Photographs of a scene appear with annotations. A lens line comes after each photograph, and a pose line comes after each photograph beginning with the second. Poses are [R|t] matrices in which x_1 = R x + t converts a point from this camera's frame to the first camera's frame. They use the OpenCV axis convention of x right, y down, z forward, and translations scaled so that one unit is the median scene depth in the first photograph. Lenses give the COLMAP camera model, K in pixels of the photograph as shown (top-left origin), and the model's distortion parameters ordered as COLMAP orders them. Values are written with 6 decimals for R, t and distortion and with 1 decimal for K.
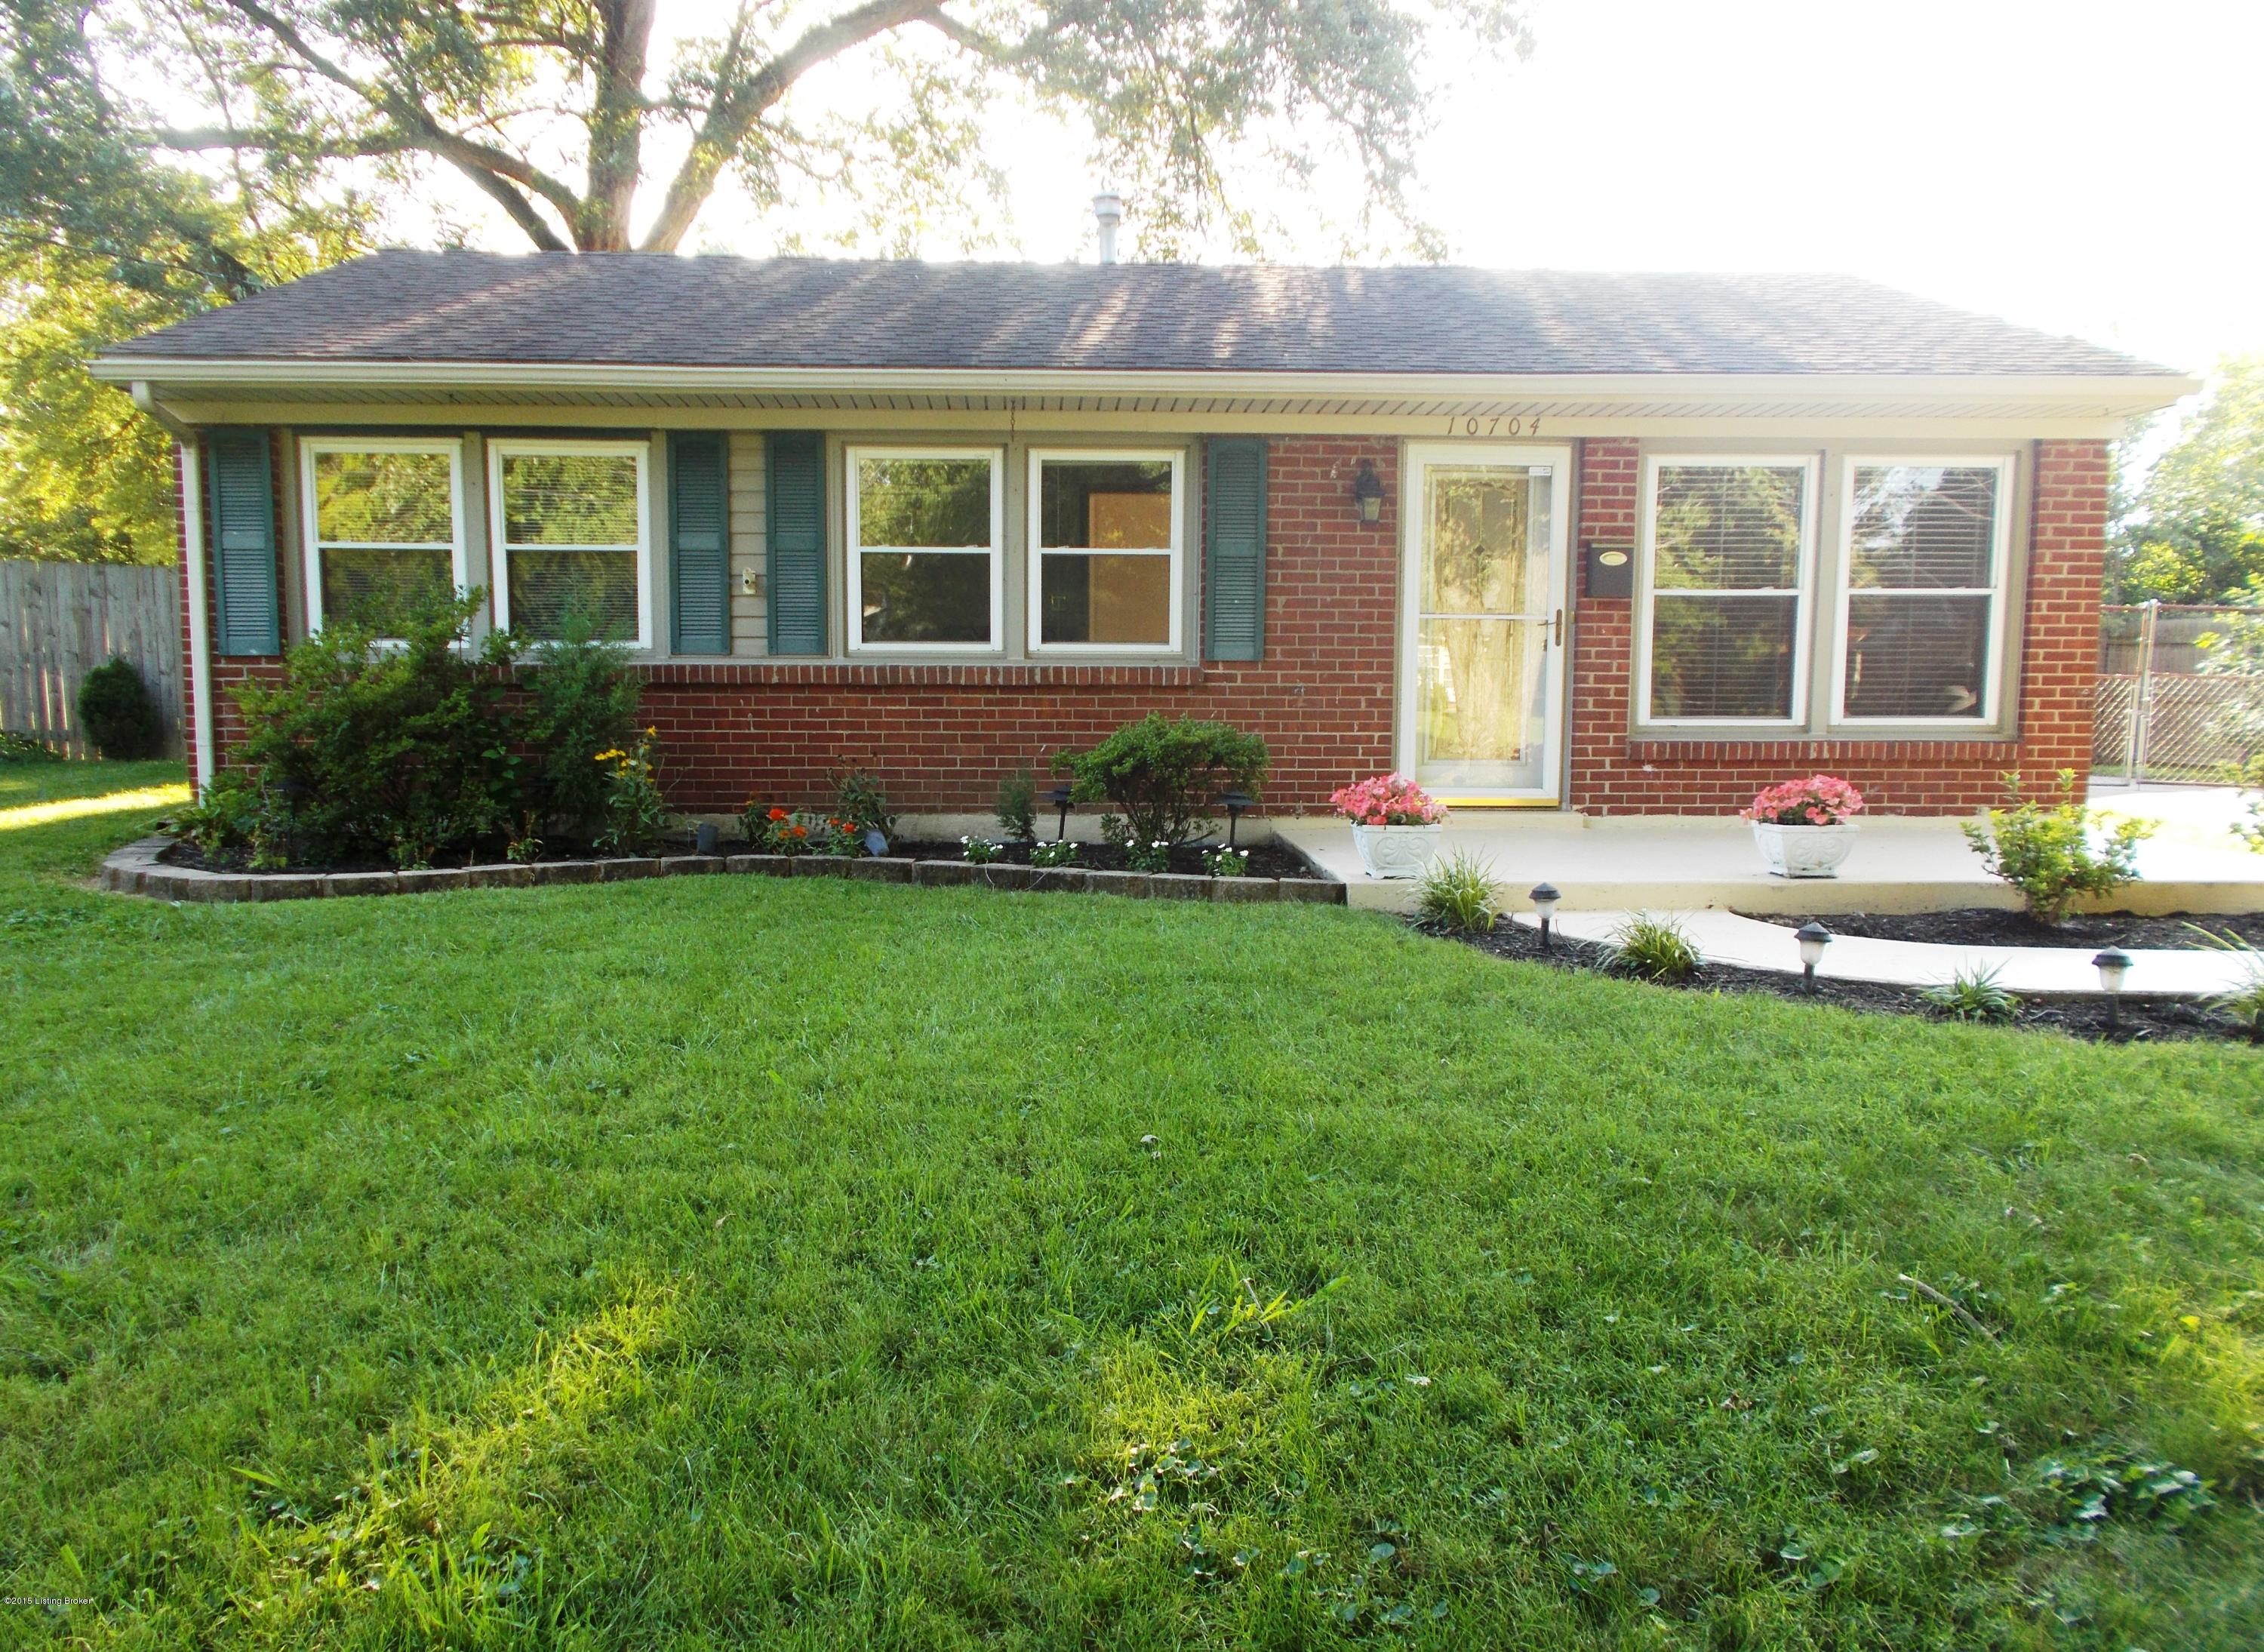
lens RADIAL K [[1757.2, 0, 1130.2], [0, 1757.2, 835.4], [0, 0, 1]] dist [0.013022, 0.011760]
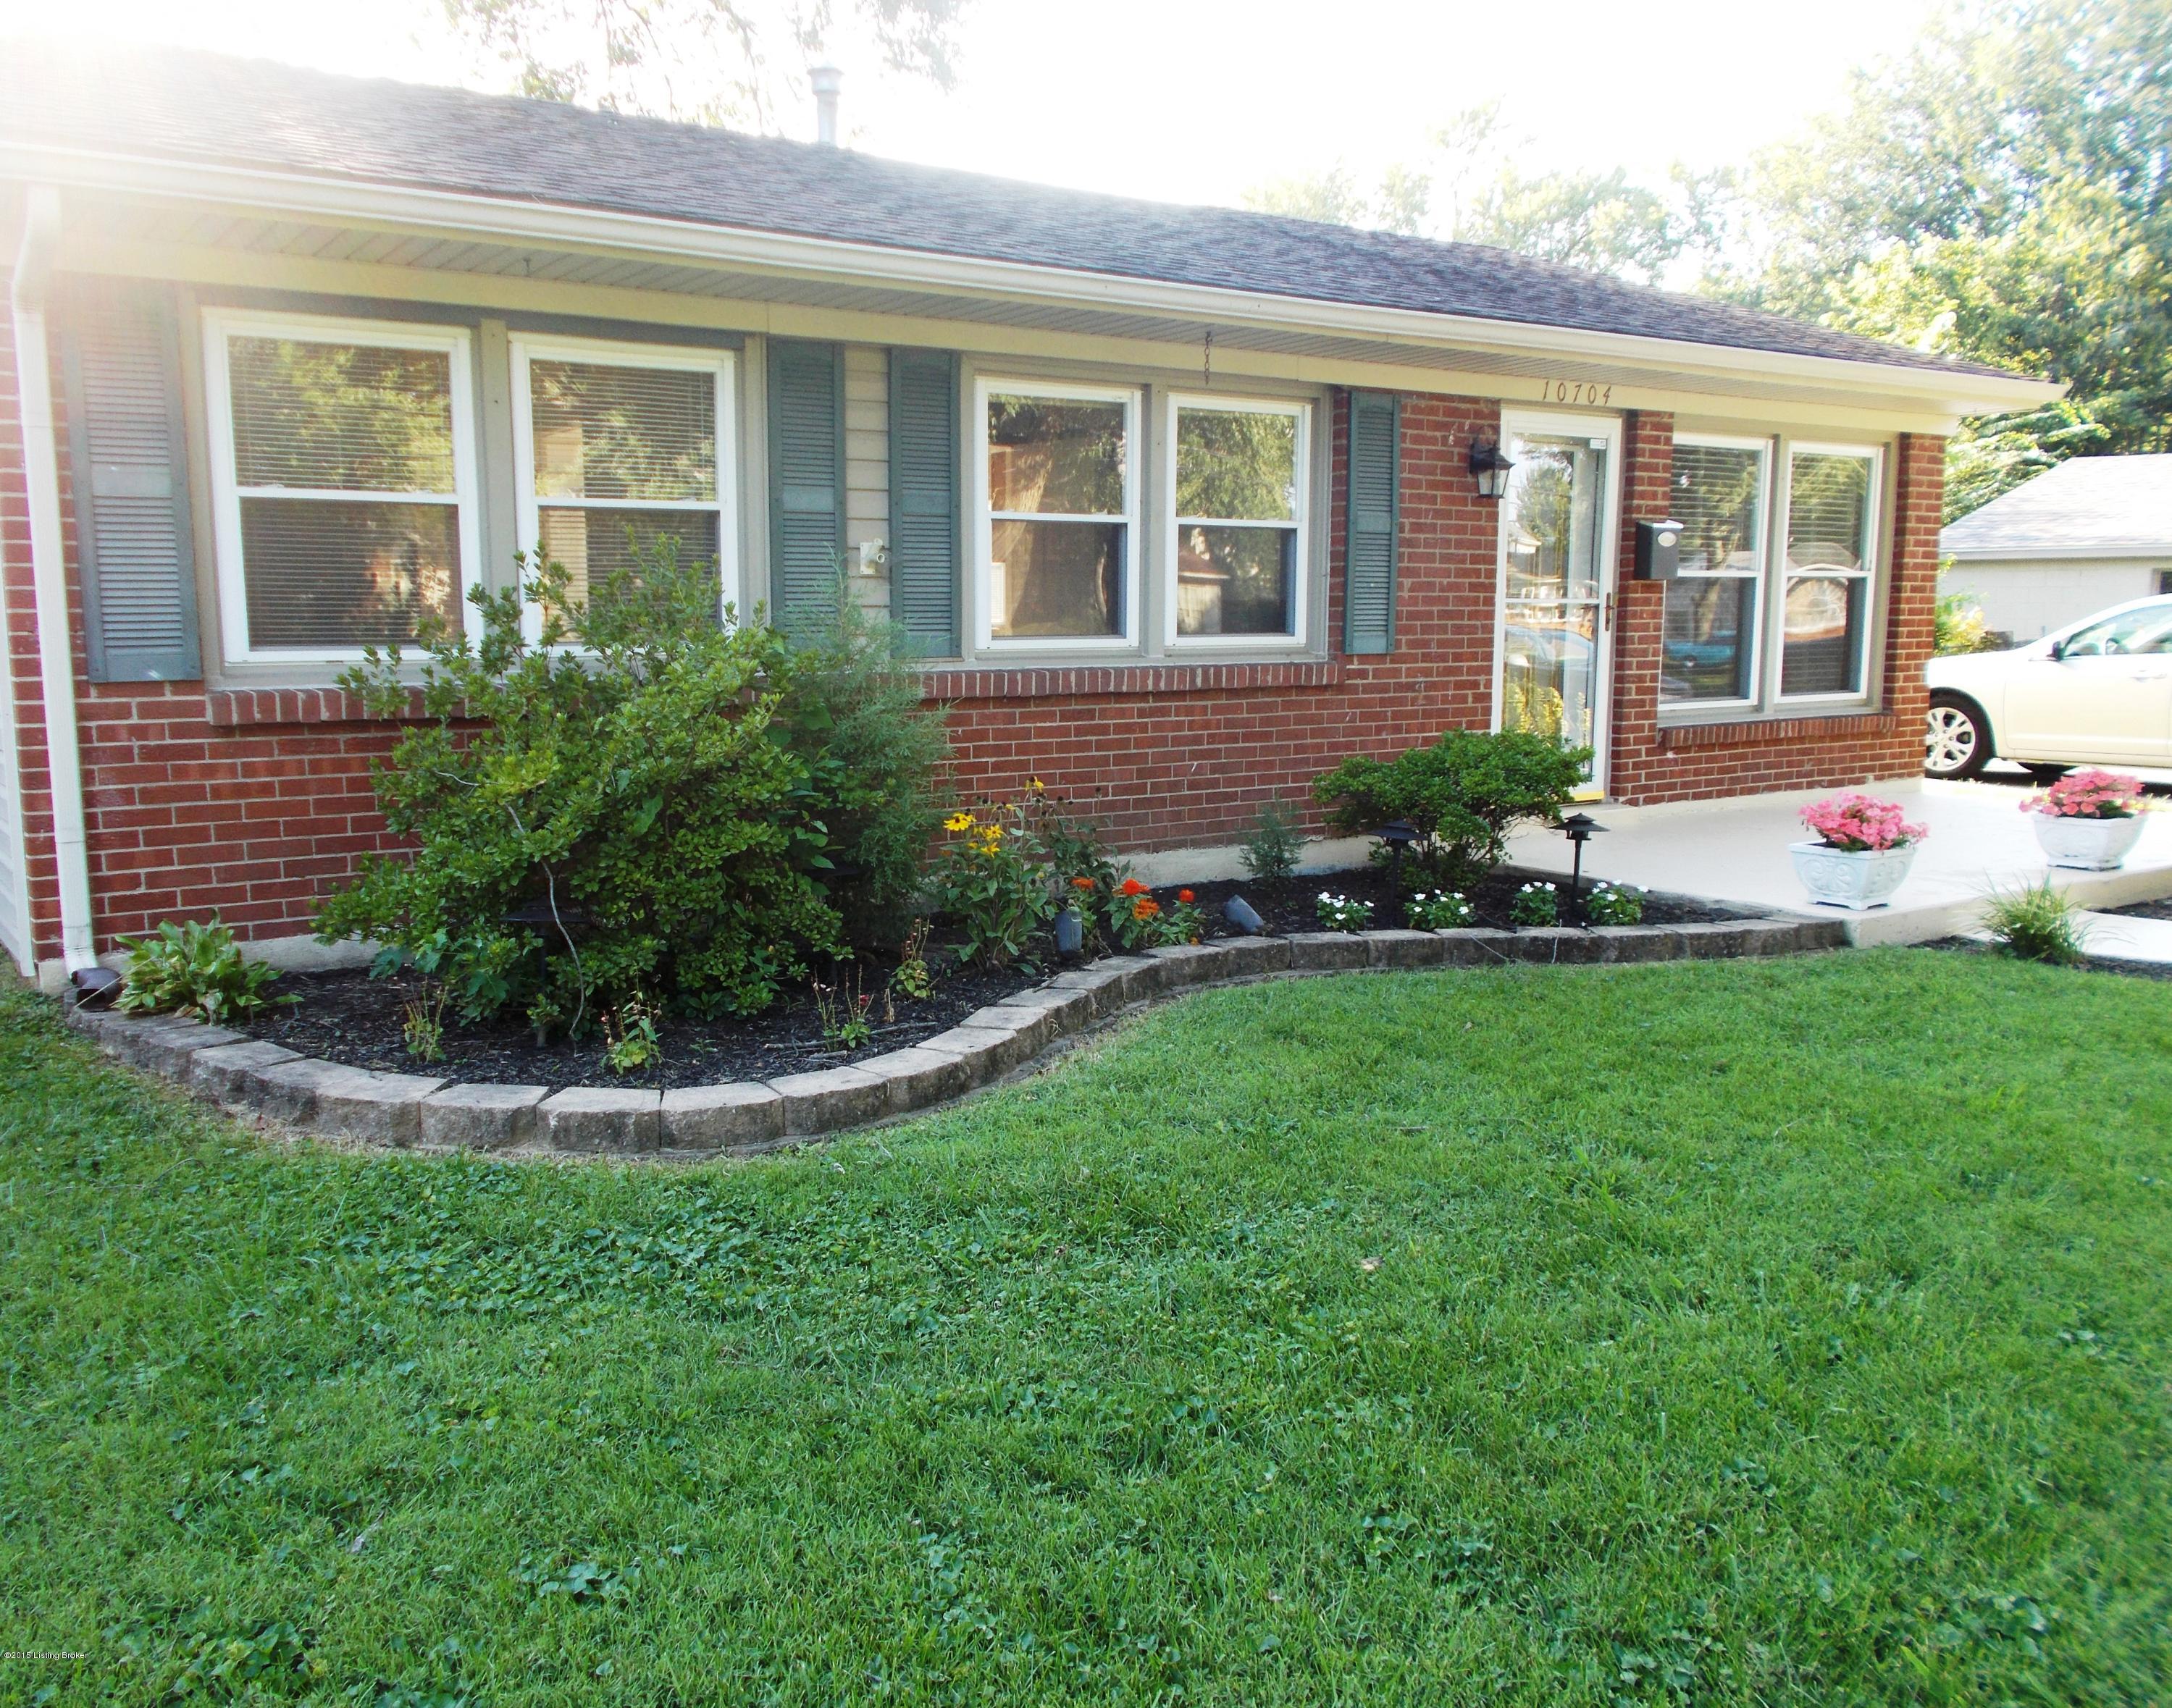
lens RADIAL K [[1786.7, 0, 1087.1], [0, 1786.7, 849.5], [0, 0, 1]] dist [0.010700, -0.004292]
pose [[0.862947, -0.070393, 0.500367, -0.507287], [0.037304, 0.996422, 0.075844, -0.076202], [-0.503915, -0.046784, 0.862485, 0.313303]]
